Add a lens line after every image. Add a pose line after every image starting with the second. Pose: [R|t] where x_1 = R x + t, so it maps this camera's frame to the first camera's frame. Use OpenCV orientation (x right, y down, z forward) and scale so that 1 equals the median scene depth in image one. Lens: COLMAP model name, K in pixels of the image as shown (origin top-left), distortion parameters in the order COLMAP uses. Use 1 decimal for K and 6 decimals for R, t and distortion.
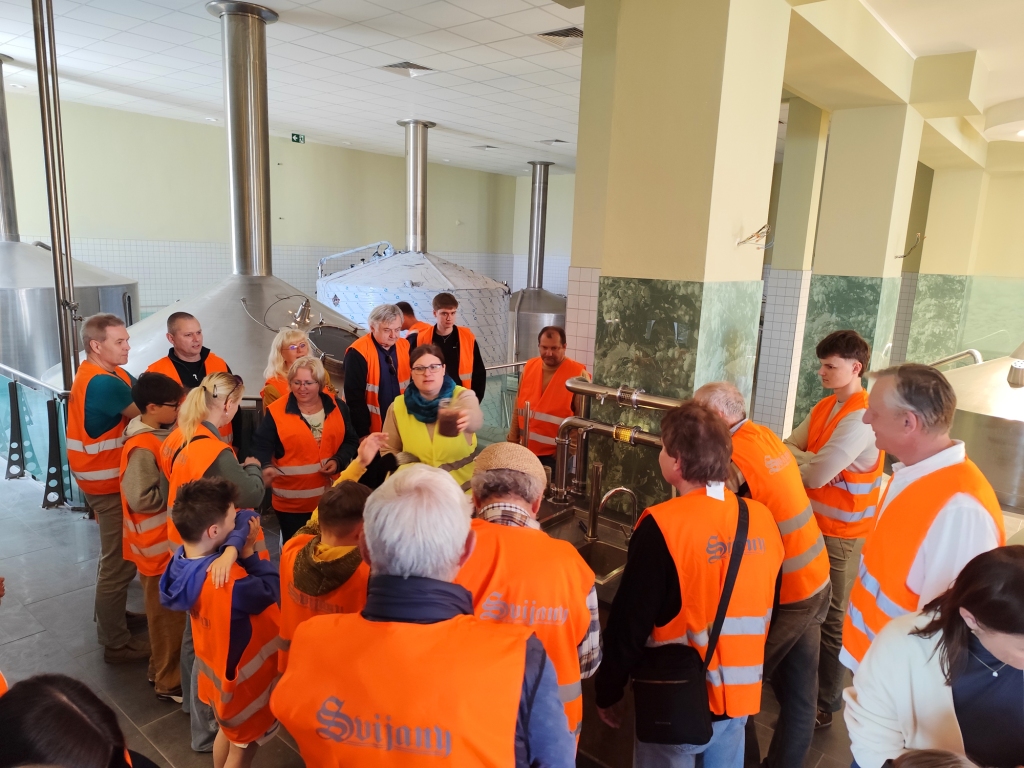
lens RADIAL K [[703.1, 0, 515.4], [0, 703.1, 394.3], [0, 0, 1]] dist [0.040999, -0.044356]
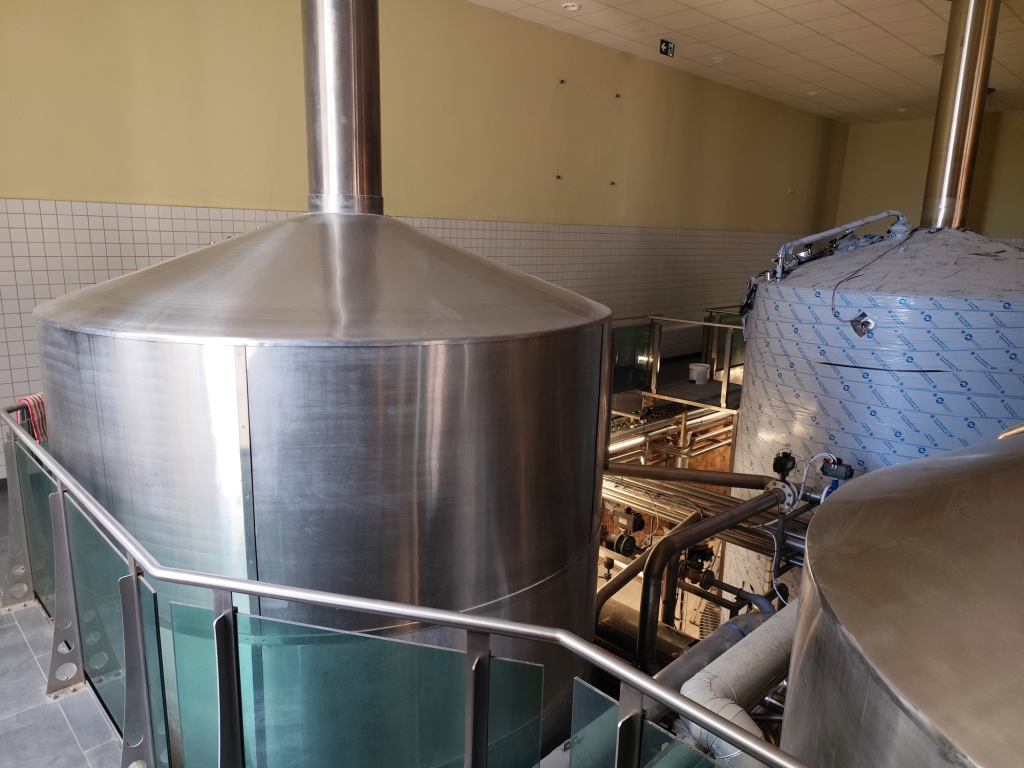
lens RADIAL K [[703.1, 0, 509.3], [0, 703.1, 393.4], [0, 0, 1]] dist [0.040999, -0.044356]
pose [[0.993871, 0.008966, -0.110186, -0.528891], [-0.007193, 0.999838, 0.016475, -0.103839], [0.110315, -0.015581, 0.993774, 0.530669]]
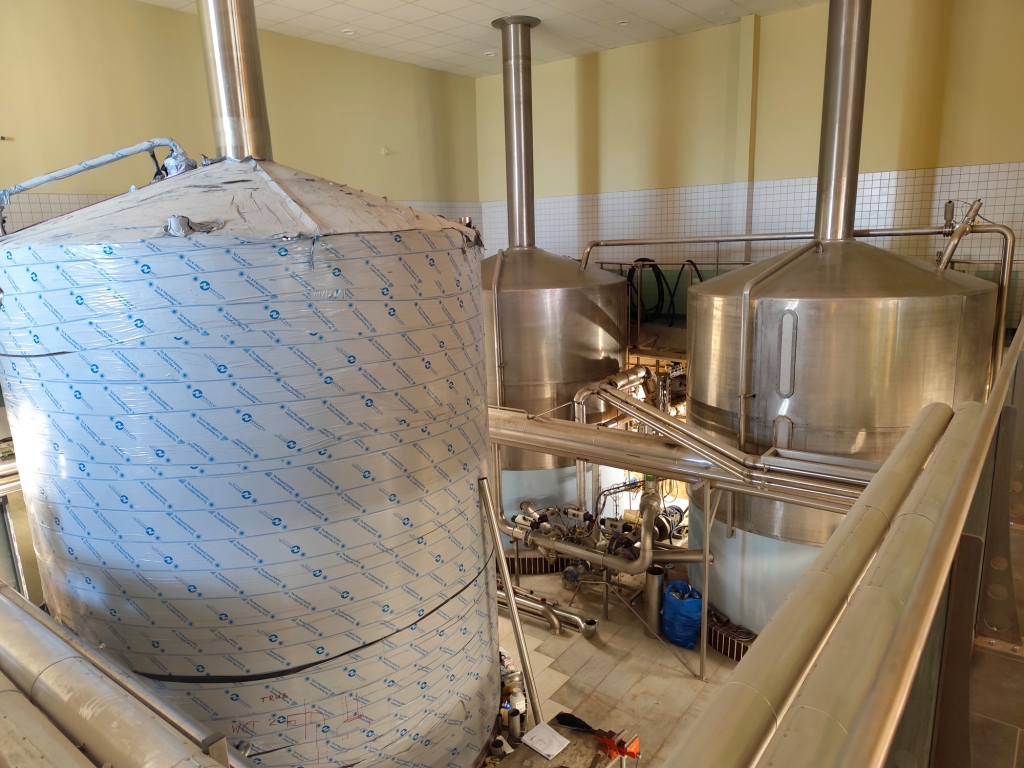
lens RADIAL K [[703.1, 0, 510.6], [0, 703.1, 394.3], [0, 0, 1]] dist [0.040999, -0.044356]
pose [[0.996355, -0.082662, 0.021072, -0.007371], [0.082089, 0.996267, 0.026722, -0.081833], [-0.023202, -0.024895, 0.999421, 0.738020]]
